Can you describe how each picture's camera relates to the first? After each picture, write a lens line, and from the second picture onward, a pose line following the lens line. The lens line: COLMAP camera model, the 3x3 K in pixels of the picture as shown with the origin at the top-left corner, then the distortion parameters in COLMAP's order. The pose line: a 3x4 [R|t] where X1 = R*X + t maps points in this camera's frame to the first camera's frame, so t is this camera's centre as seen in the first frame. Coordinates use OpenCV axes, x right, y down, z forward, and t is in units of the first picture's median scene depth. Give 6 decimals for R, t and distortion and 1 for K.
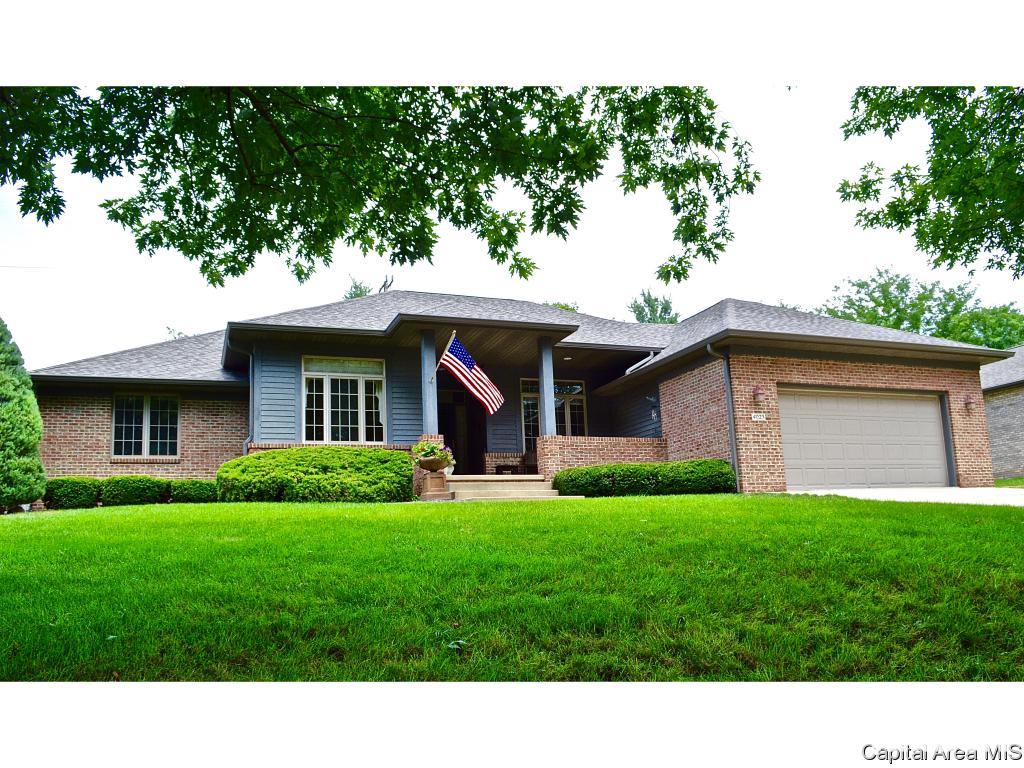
lens RADIAL K [[824.6, 0, 513.4], [0, 824.6, 380.6], [0, 0, 1]] dist [-0.068437, 0.005386]
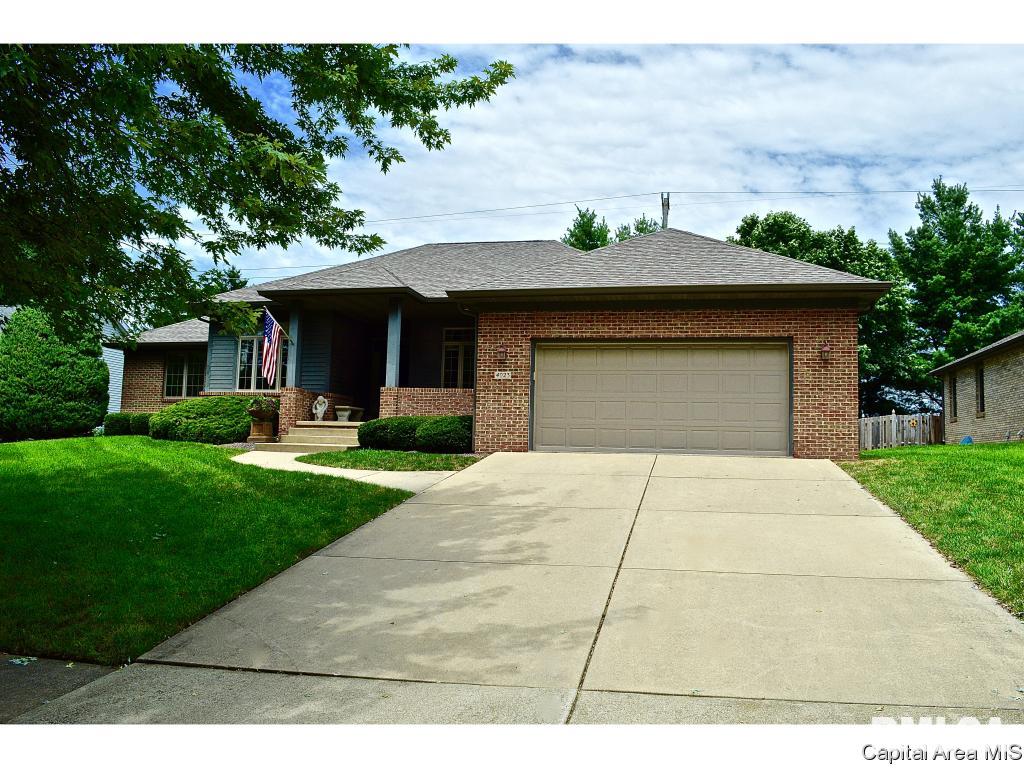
lens RADIAL K [[824.6, 0, 513.4], [0, 824.6, 380.6], [0, 0, 1]] dist [-0.068437, 0.005386]
pose [[0.819151, 0.011175, -0.573469, 0.841428], [0.058757, 0.992916, 0.103277, -0.048366], [0.570560, -0.118295, 0.812692, 0.194950]]
